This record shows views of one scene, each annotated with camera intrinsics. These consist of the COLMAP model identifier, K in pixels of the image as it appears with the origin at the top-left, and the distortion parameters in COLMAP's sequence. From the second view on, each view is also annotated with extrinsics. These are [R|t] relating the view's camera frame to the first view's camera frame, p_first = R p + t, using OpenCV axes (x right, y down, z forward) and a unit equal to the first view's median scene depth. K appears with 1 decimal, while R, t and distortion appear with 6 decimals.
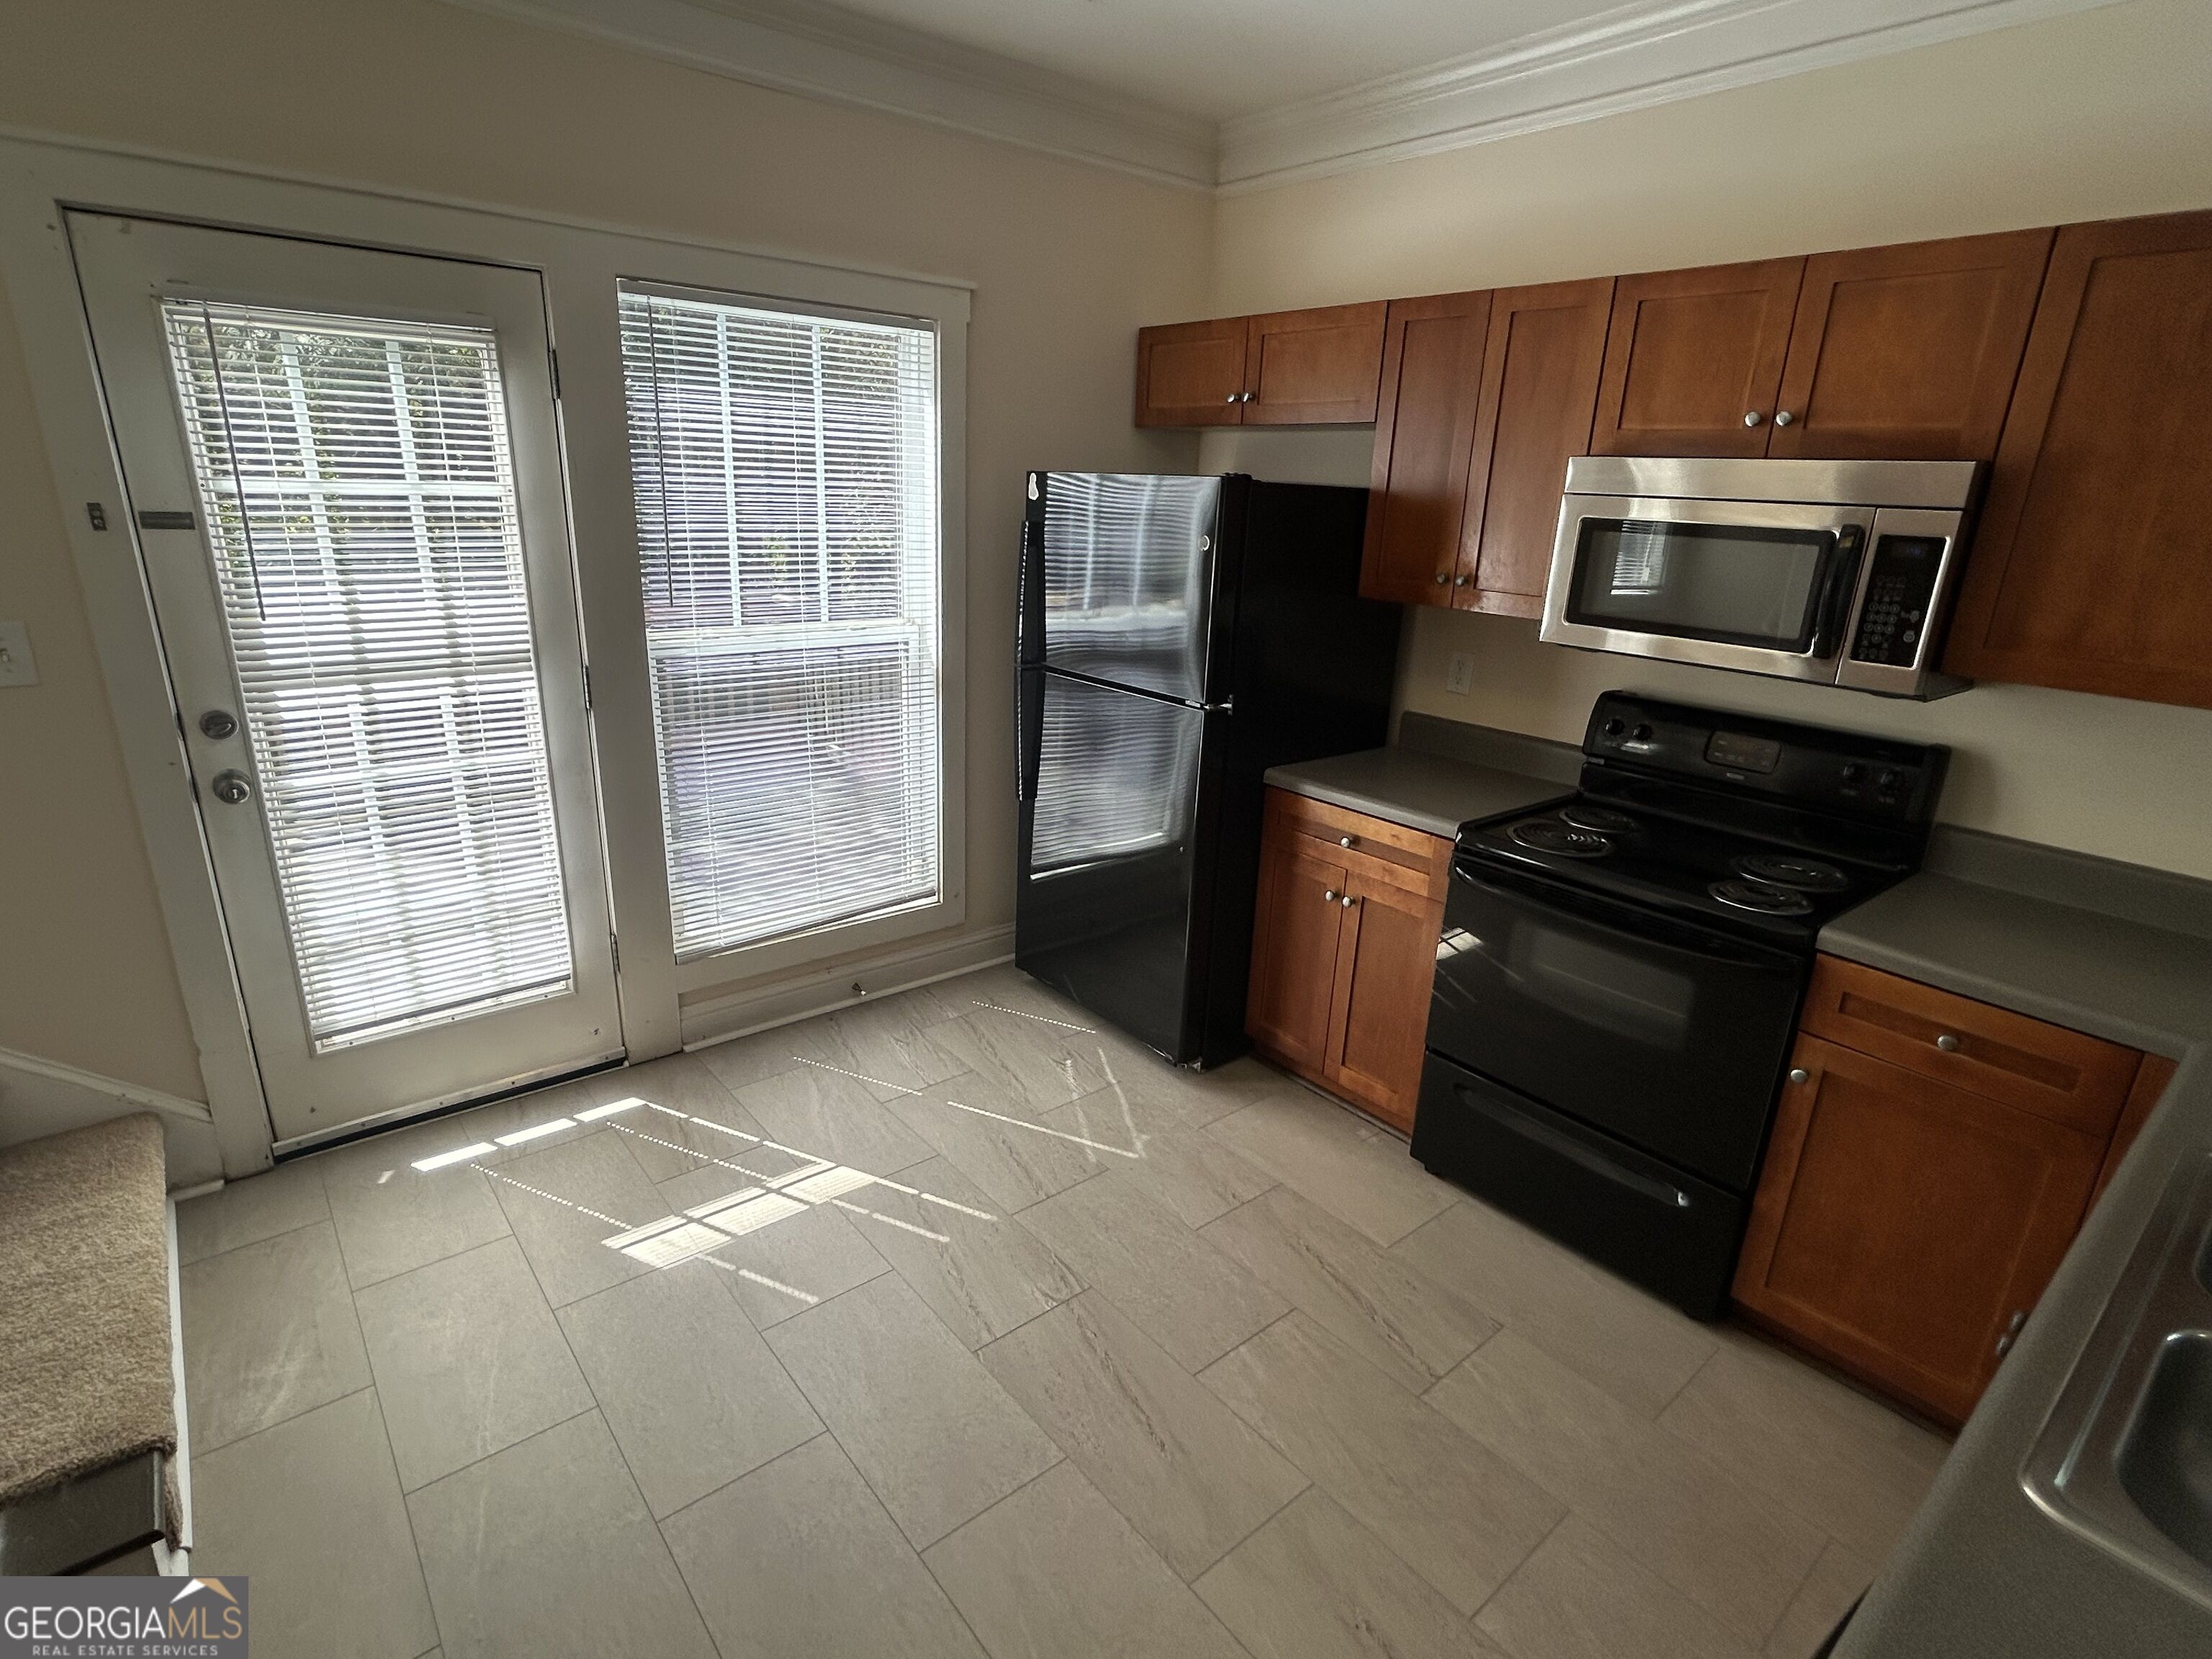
lens RADIAL K [[1106.6, 0, 1118.4], [0, 1106.6, 828.8], [0, 0, 1]] dist [0.003228, 0.002953]
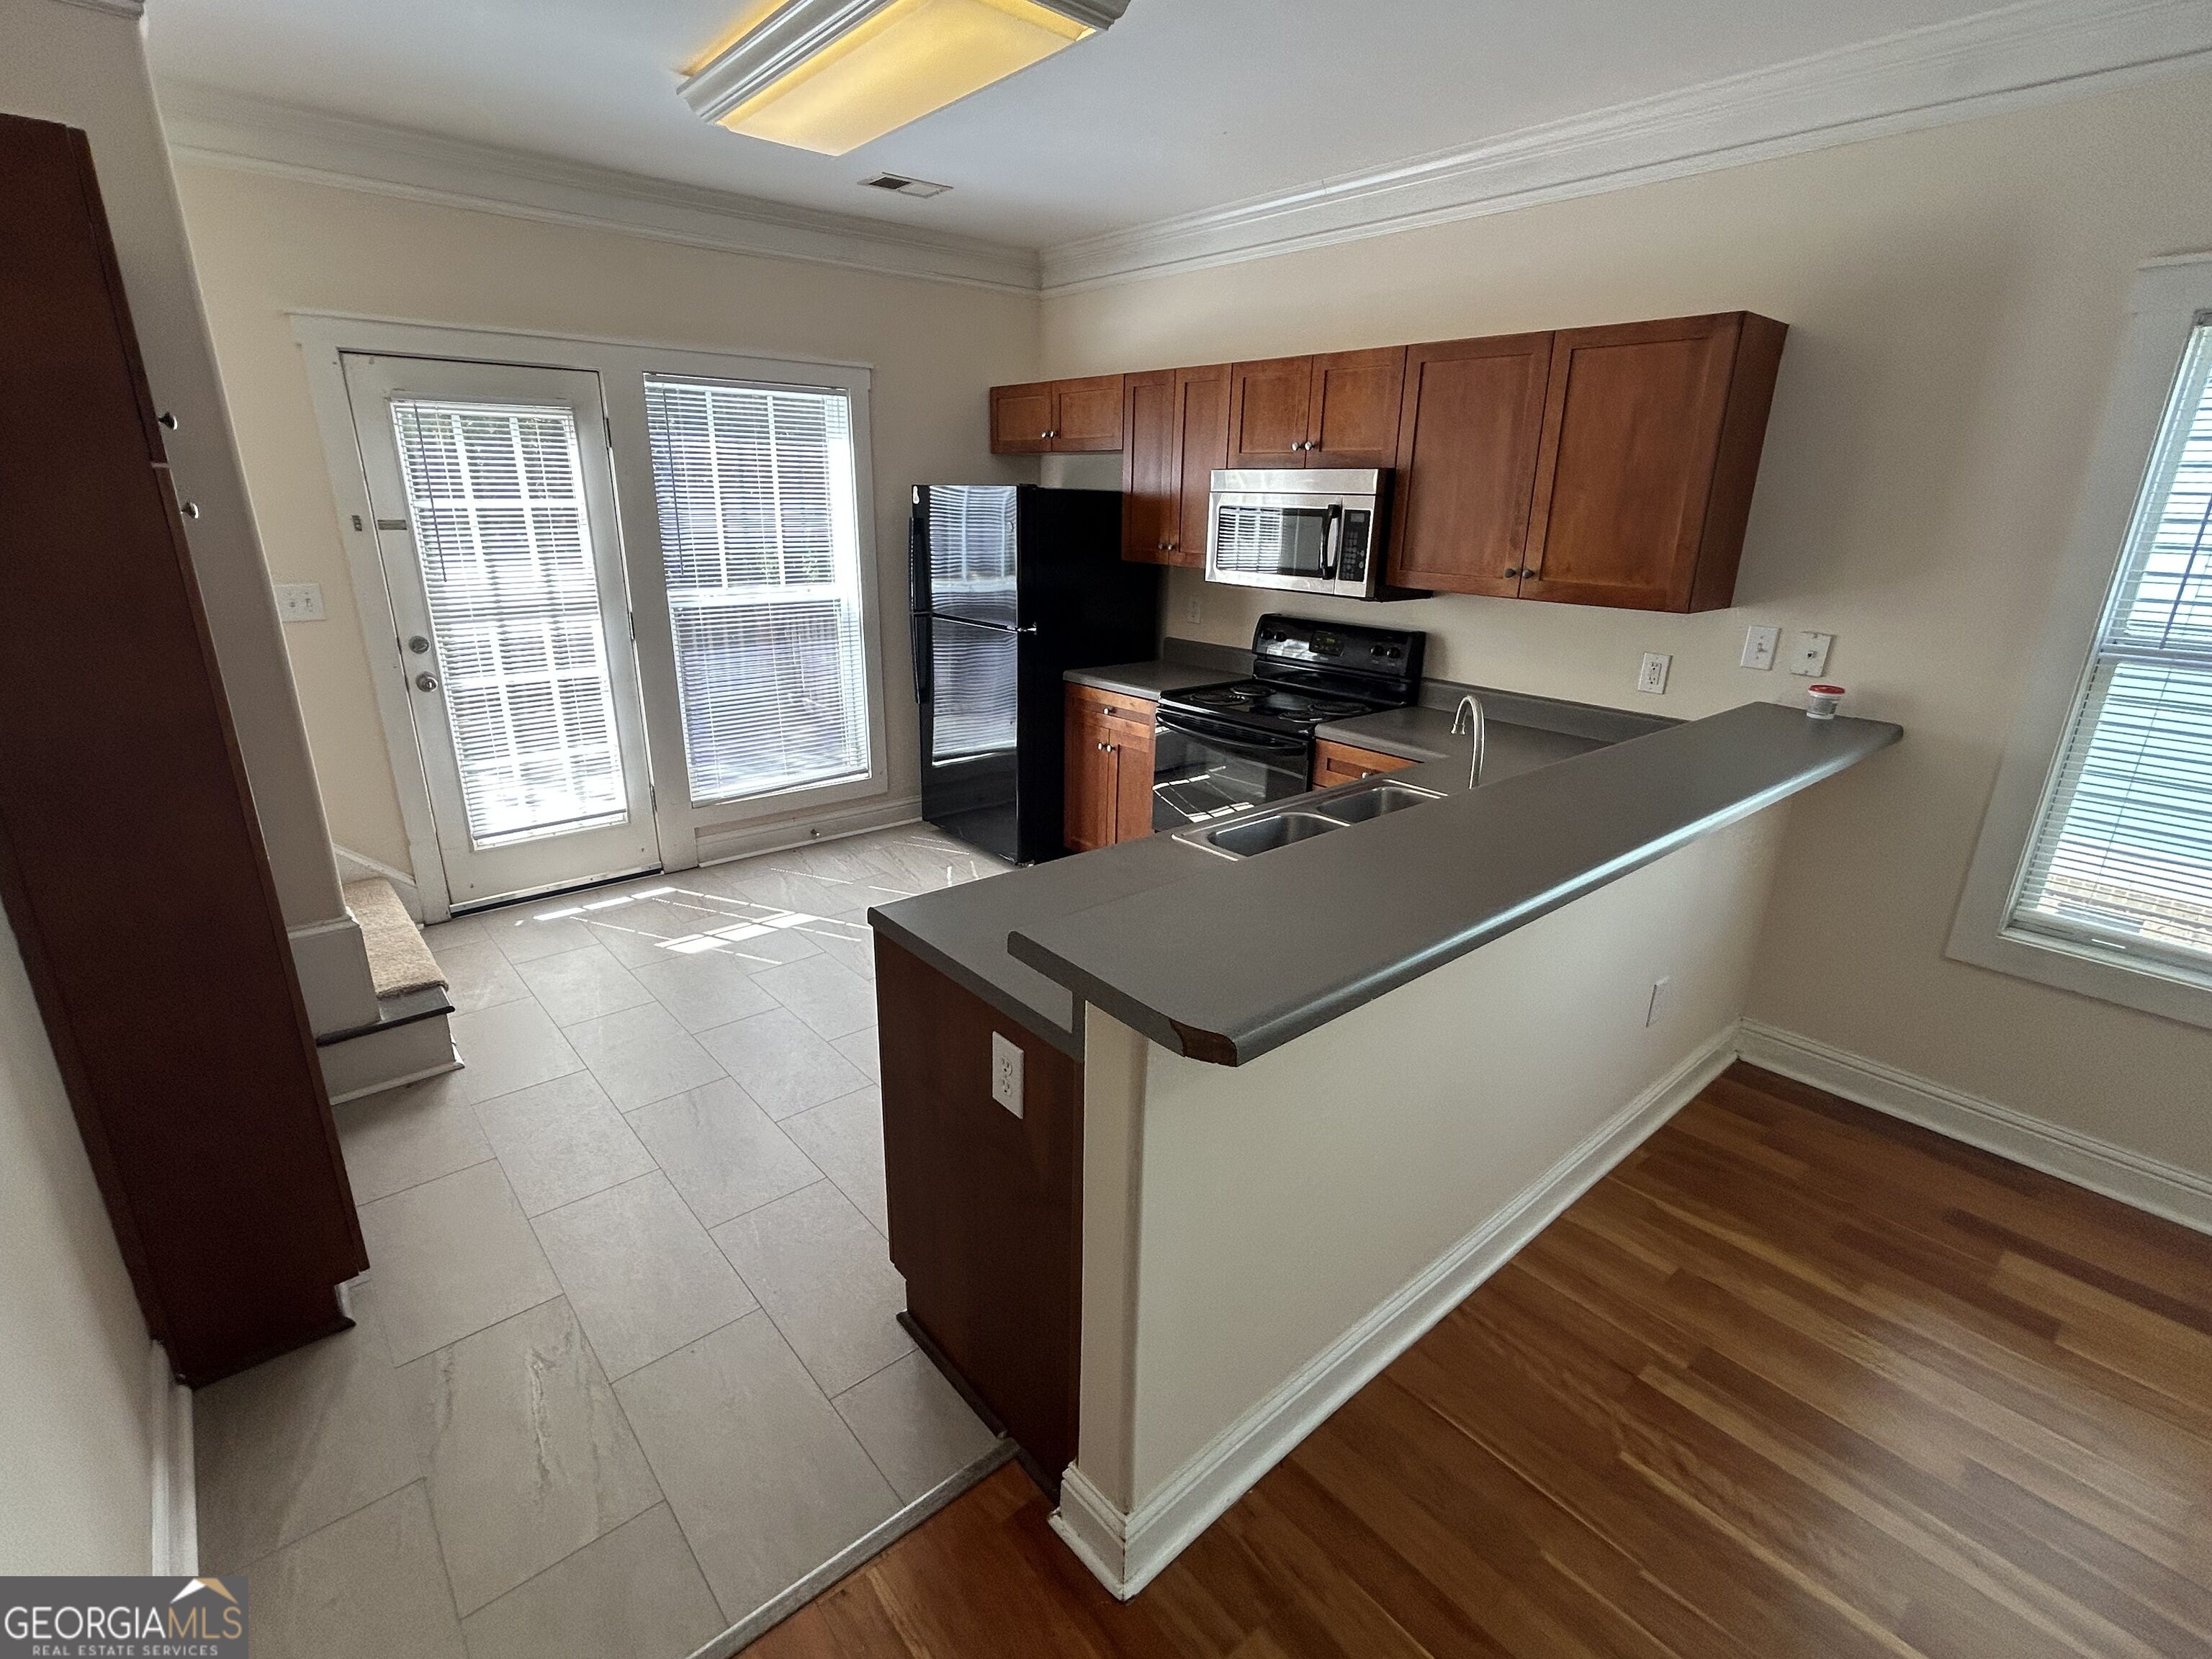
lens RADIAL K [[1013.8, 0, 1104.9], [0, 1013.8, 820.6], [0, 0, 1]] dist [0.009261, -0.000818]
pose [[0.999595, -0.026666, 0.009968, 0.182359], [0.026579, 0.999608, 0.008846, 0.157522], [-0.010200, -0.008577, 0.999911, -0.478499]]
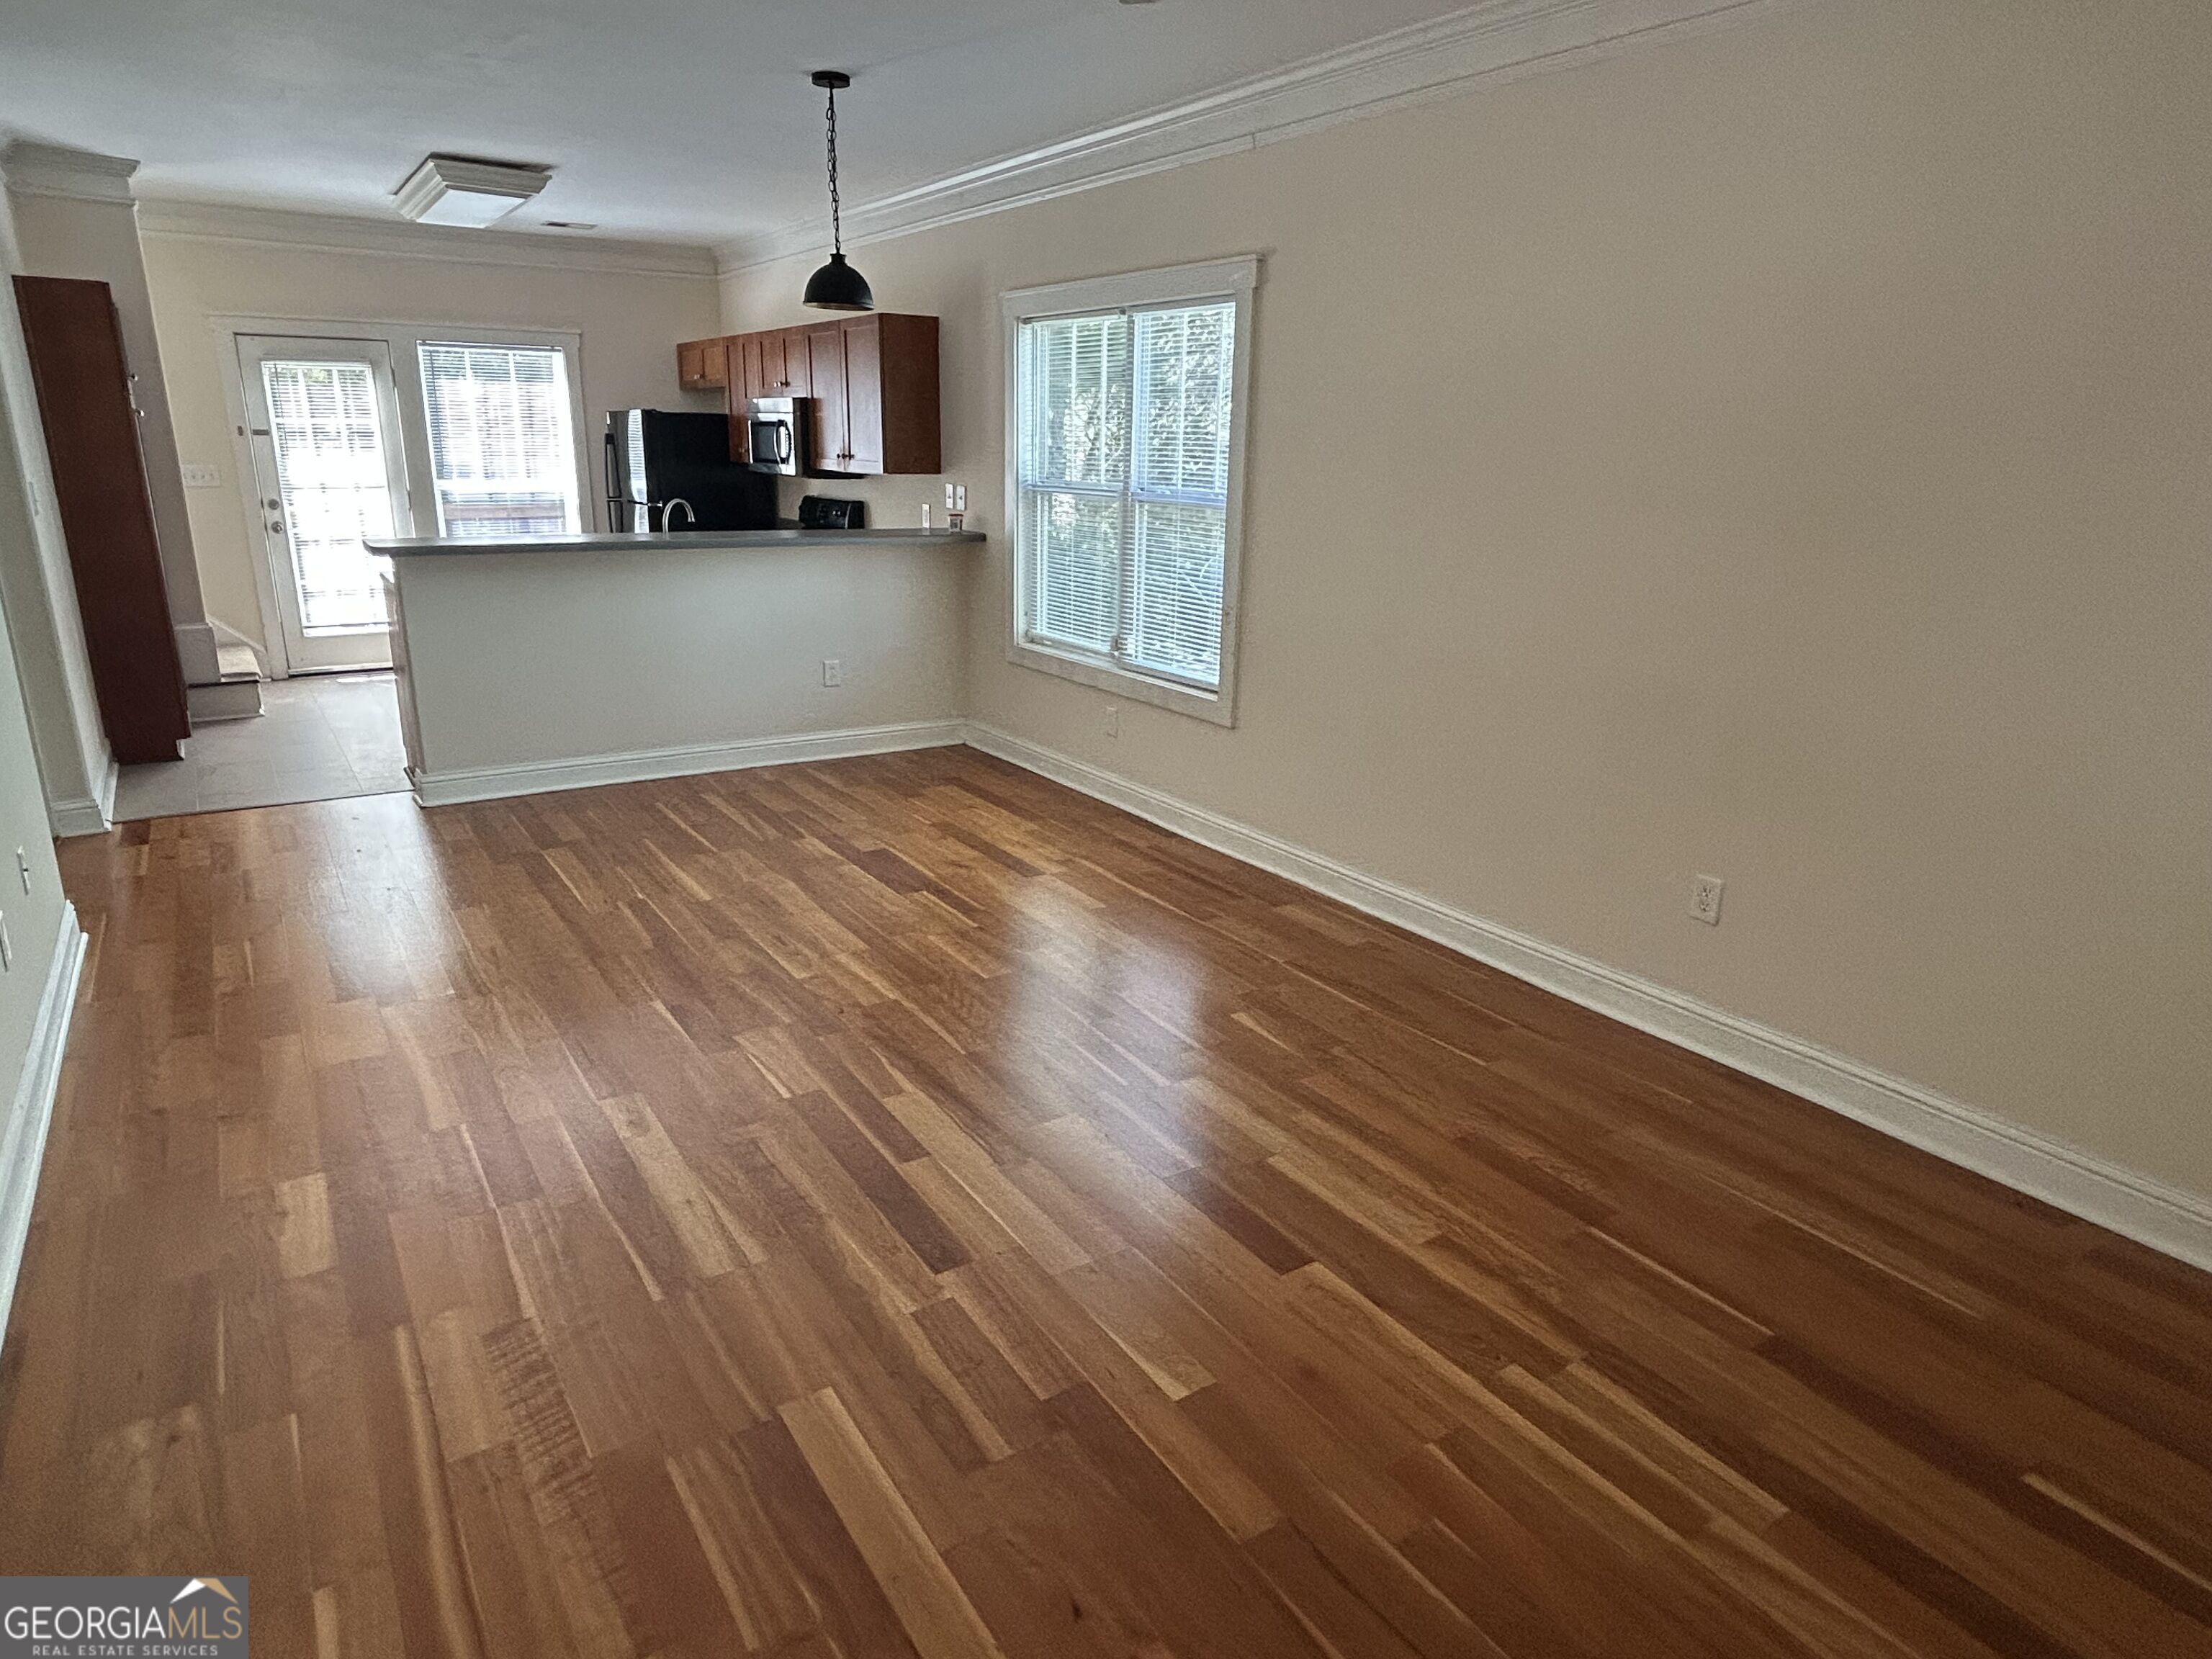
lens RADIAL K [[1294.7, 0, 1108.9], [0, 1294.7, 839.2], [0, 0, 1]] dist [-0.005930, -0.005061]
pose [[0.994475, 0.011414, -0.104350, 1.388406], [-0.013095, 0.999795, -0.015431, 0.652452], [0.104153, 0.016713, 0.994421, -1.701528]]
